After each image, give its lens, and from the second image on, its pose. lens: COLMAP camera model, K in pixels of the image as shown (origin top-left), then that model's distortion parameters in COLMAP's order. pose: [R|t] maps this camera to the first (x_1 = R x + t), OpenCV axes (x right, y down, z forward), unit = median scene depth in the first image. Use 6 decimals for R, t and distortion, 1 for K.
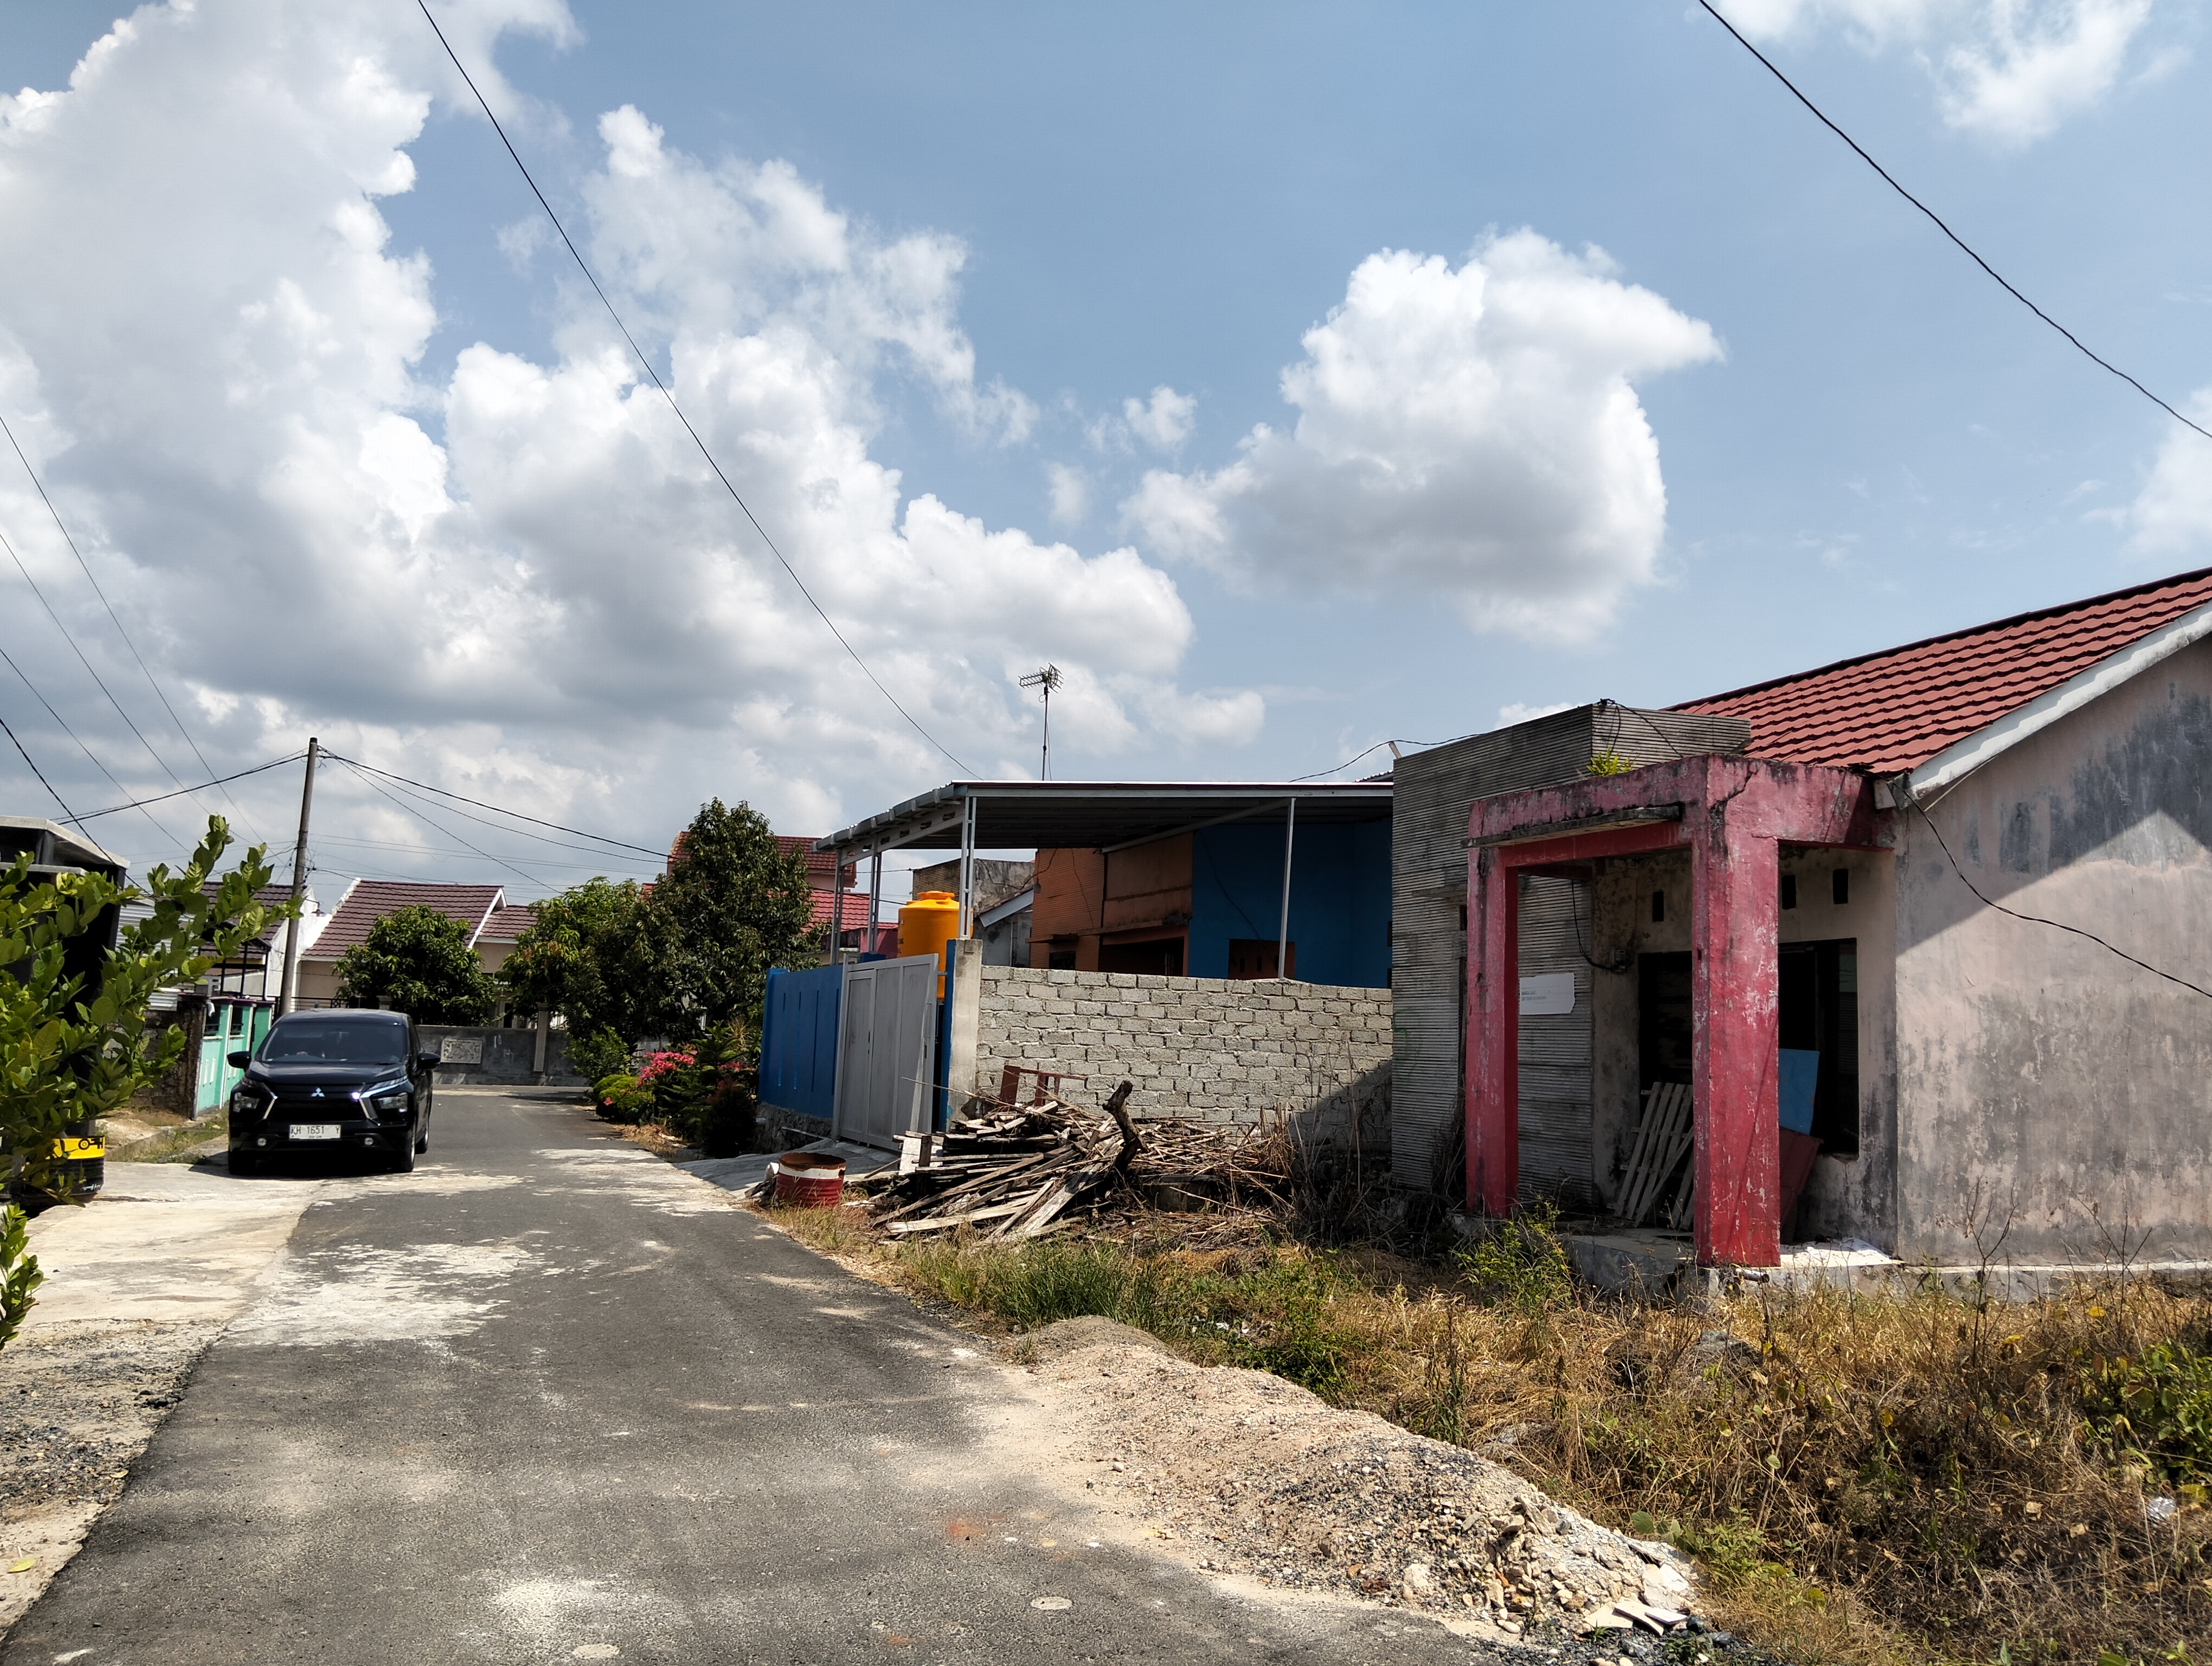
lens RADIAL K [[1736.4, 0, 1129.3], [0, 1736.4, 805.1], [0, 0, 1]] dist [0.057165, -0.272404]
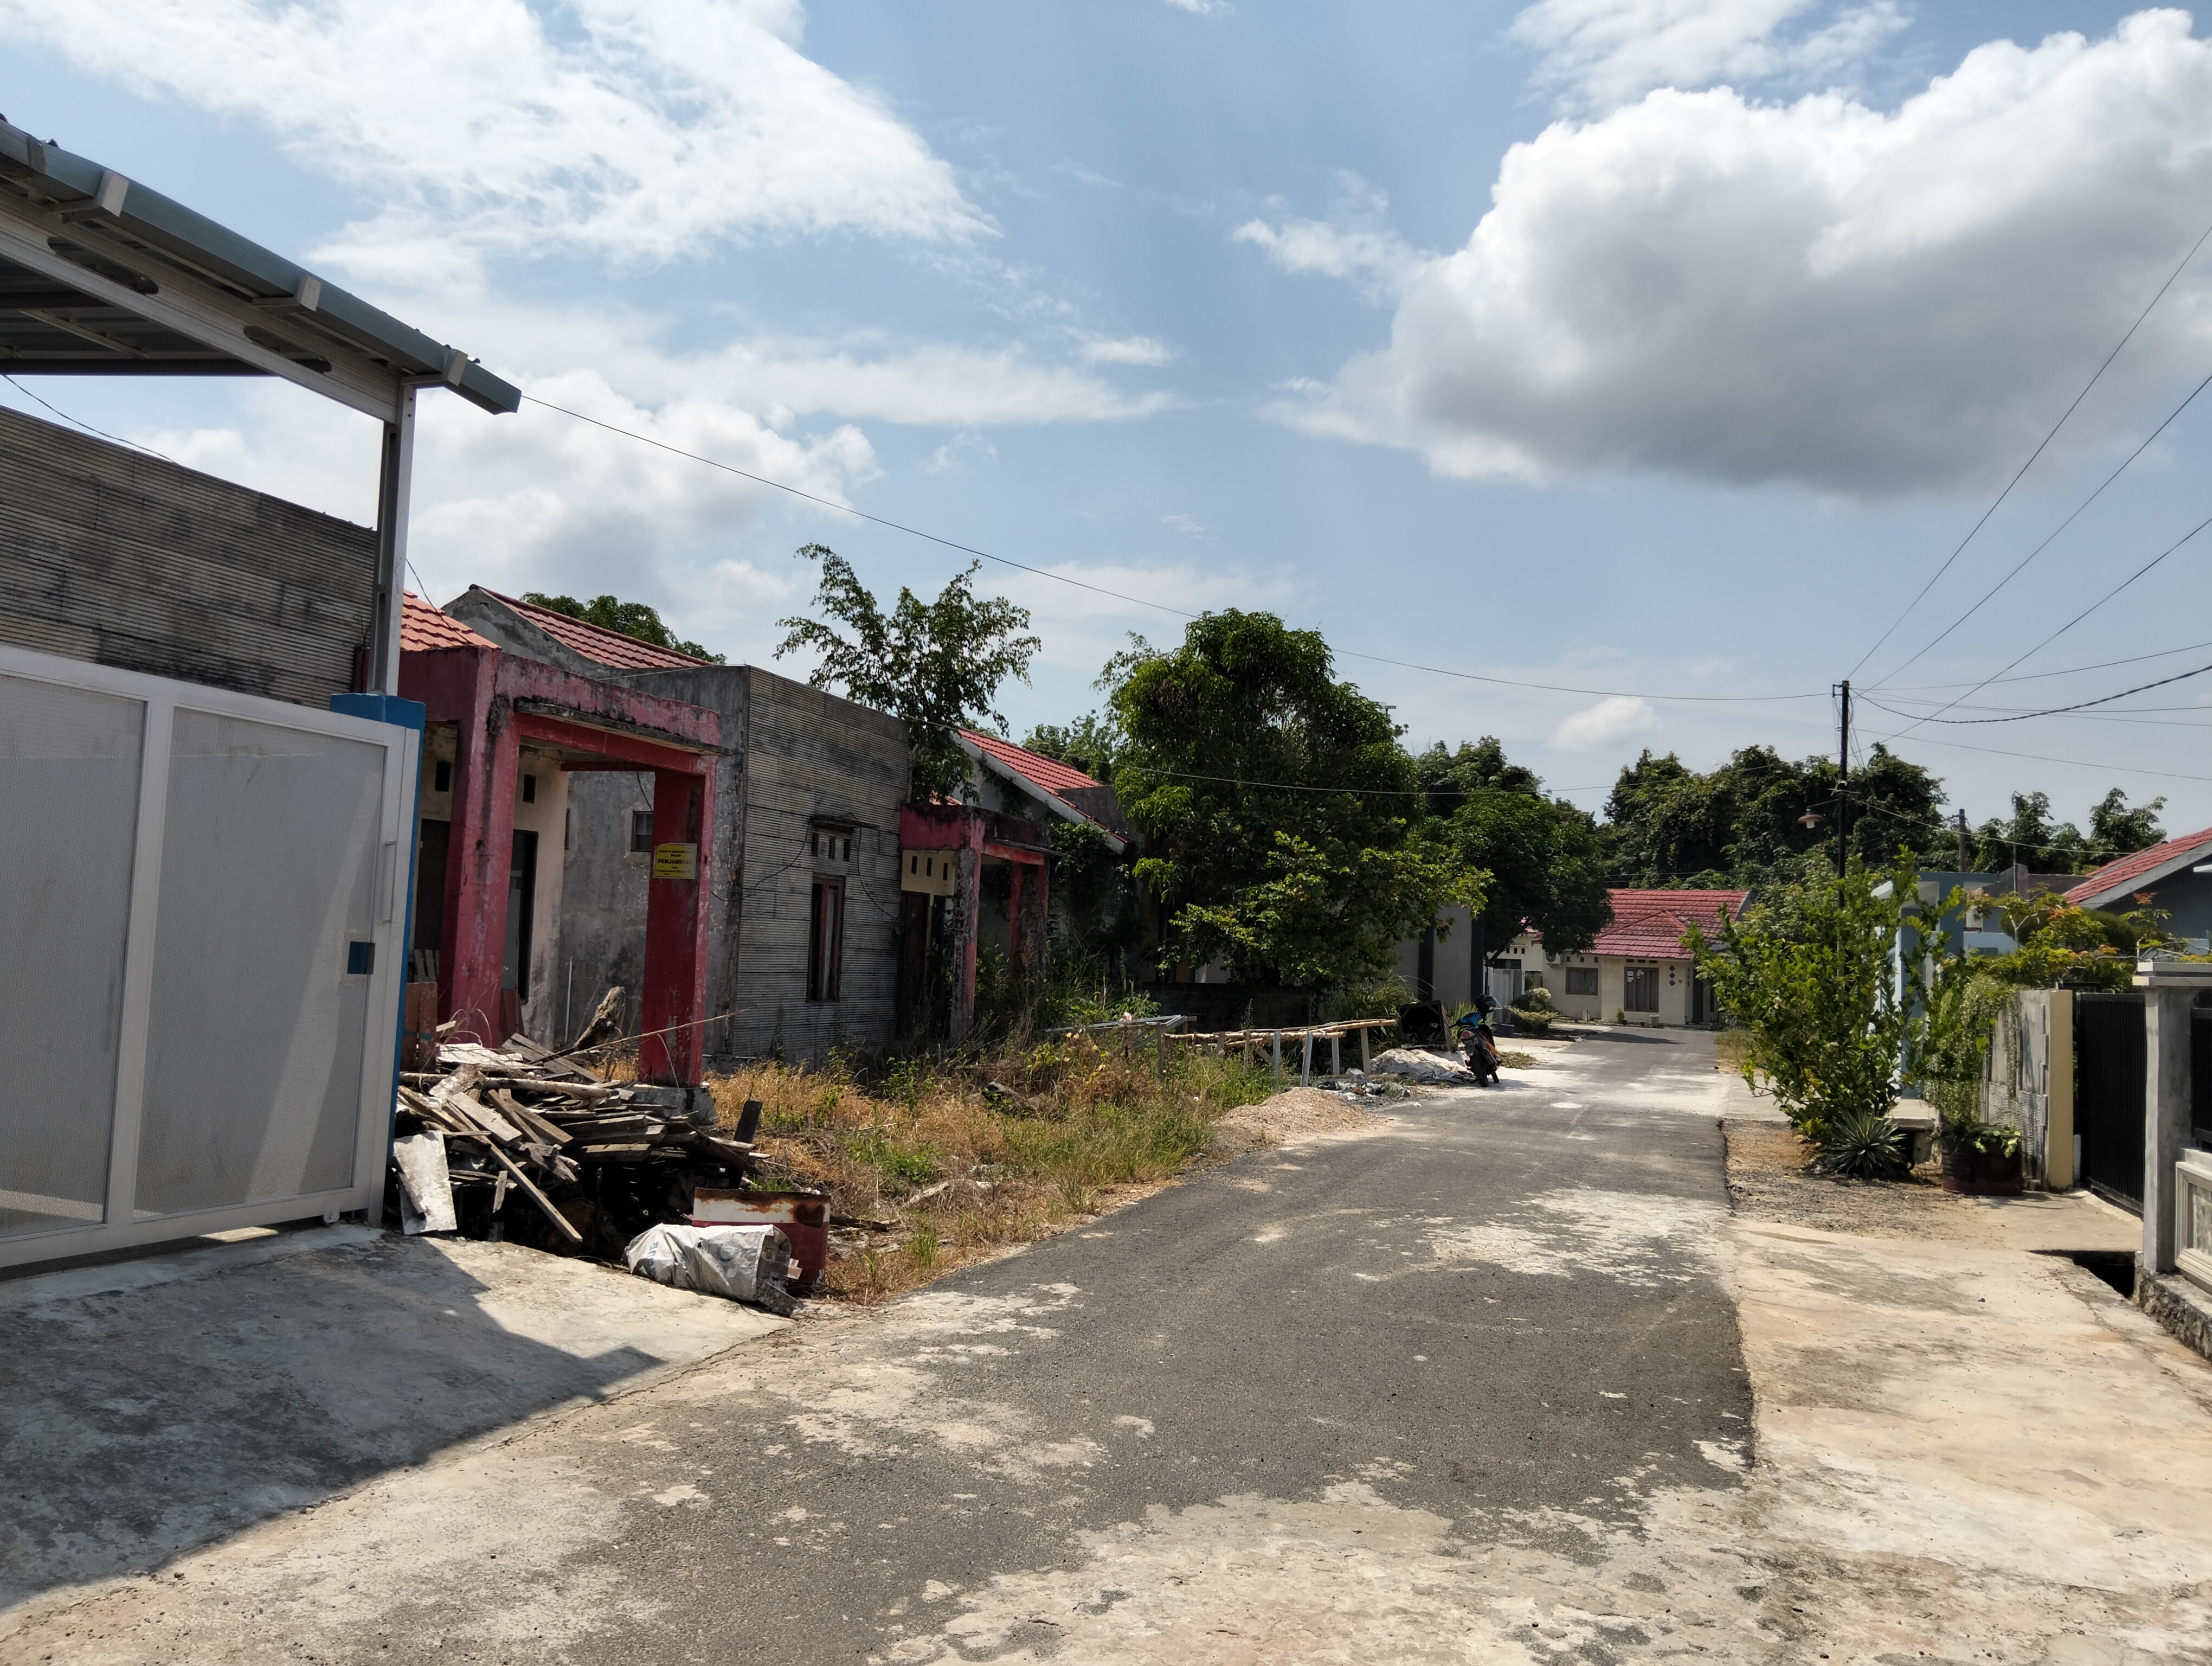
lens RADIAL K [[1728.3, 0, 1120.5], [0, 1728.3, 837.9], [0, 0, 1]] dist [0.053574, -0.142183]
pose [[-0.761449, -0.020588, 0.647898, -0.642162], [-0.155087, 0.976254, -0.151247, 0.181494], [-0.629399, -0.215647, -0.746560, 1.473536]]
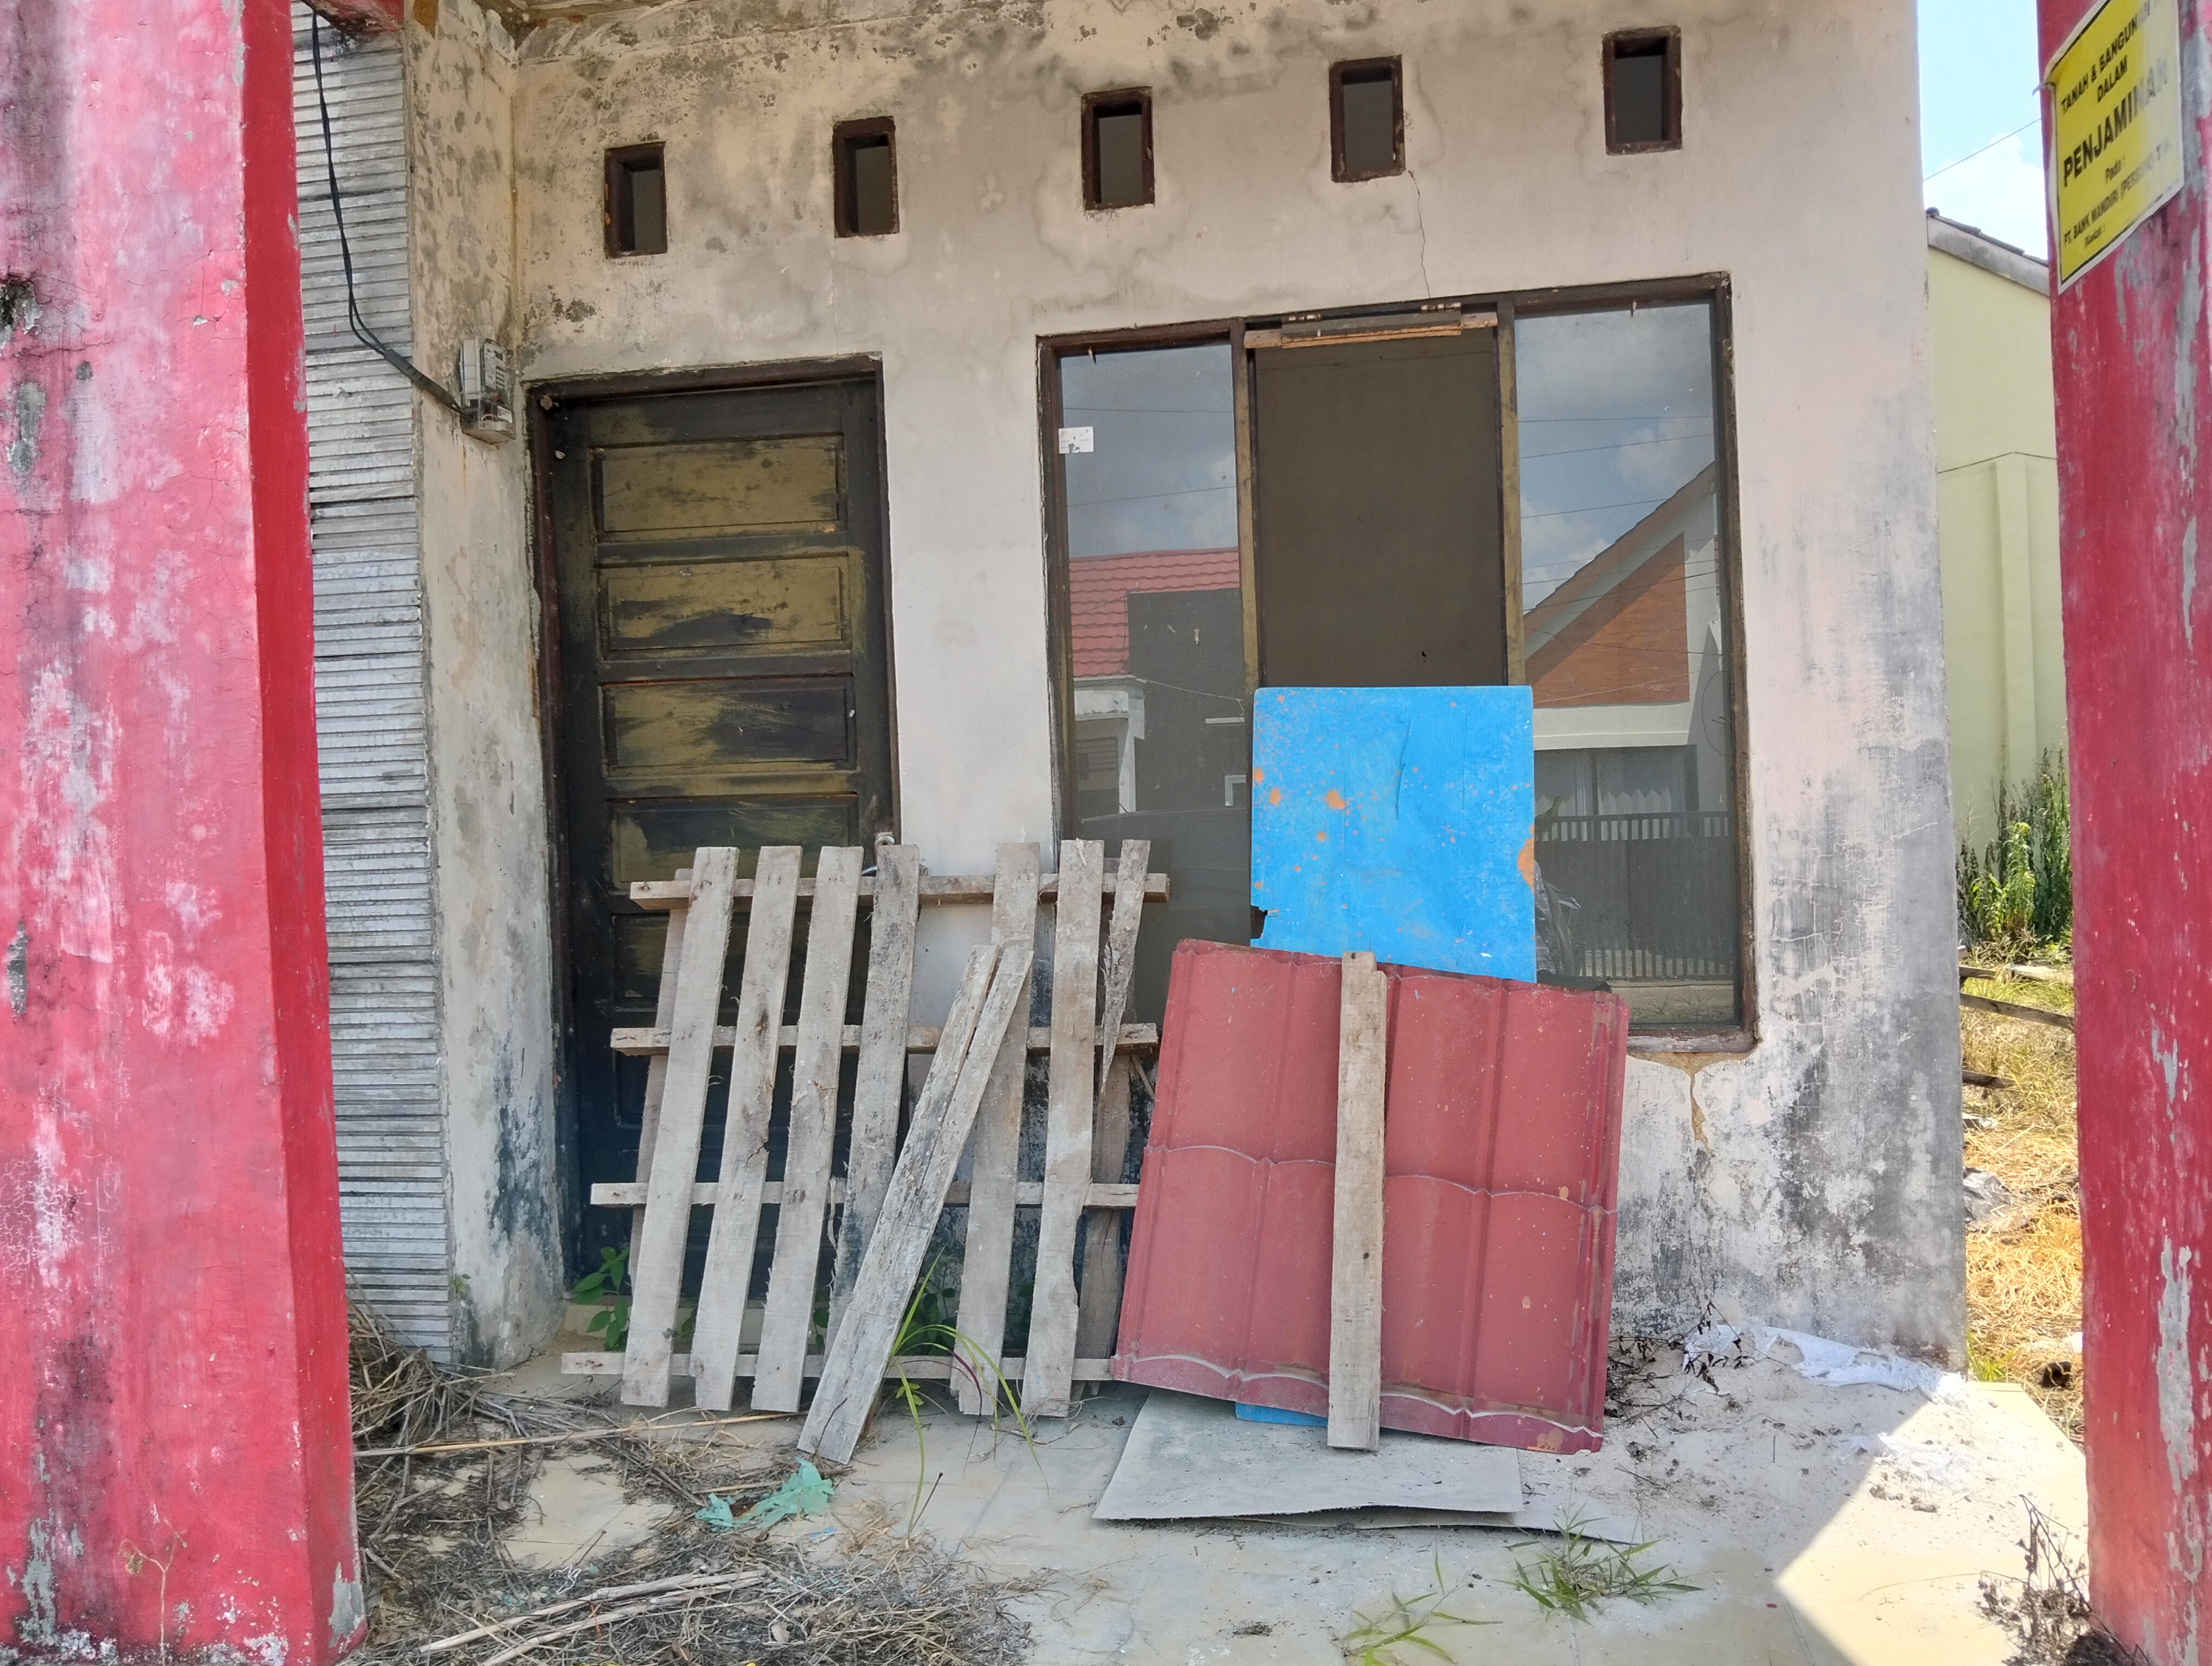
lens RADIAL K [[1738.5, 0, 1133.8], [0, 1738.5, 829.5], [0, 0, 1]] dist [0.057248, -0.095495]
pose [[0.498022, -0.055658, 0.865376, 0.107312], [-0.067314, 0.992446, 0.102570, 0.125656], [-0.864548, -0.109334, 0.490514, 0.819948]]
